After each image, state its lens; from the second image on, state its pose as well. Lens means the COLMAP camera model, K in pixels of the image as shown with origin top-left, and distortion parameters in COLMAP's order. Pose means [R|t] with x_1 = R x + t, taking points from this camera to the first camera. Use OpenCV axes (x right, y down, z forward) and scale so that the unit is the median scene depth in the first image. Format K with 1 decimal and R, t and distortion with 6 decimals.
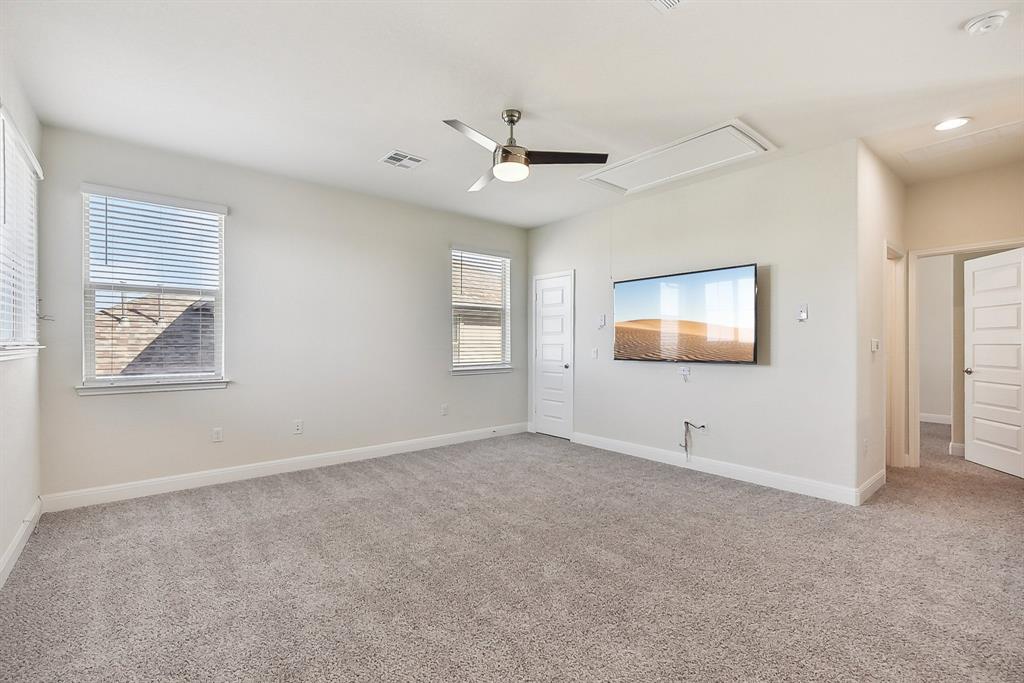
lens RADIAL K [[446.4, 0, 511.0], [0, 446.4, 344.6], [0, 0, 1]] dist [0.000806, -0.000353]
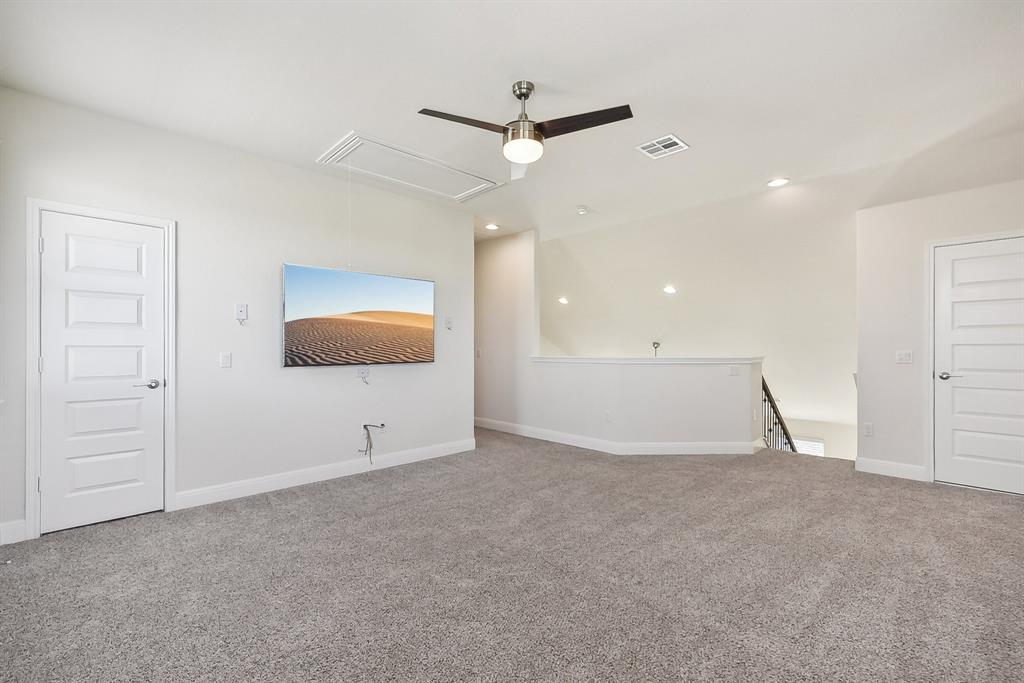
lens RADIAL K [[446.4, 0, 511.2], [0, 446.4, 342.0], [0, 0, 1]] dist [0.000806, -0.000353]
pose [[-0.043056, 0.004434, 0.999063, -0.550787], [0.000982, 0.999990, -0.004396, -0.002306], [-0.999072, 0.000792, -0.043060, 0.666080]]
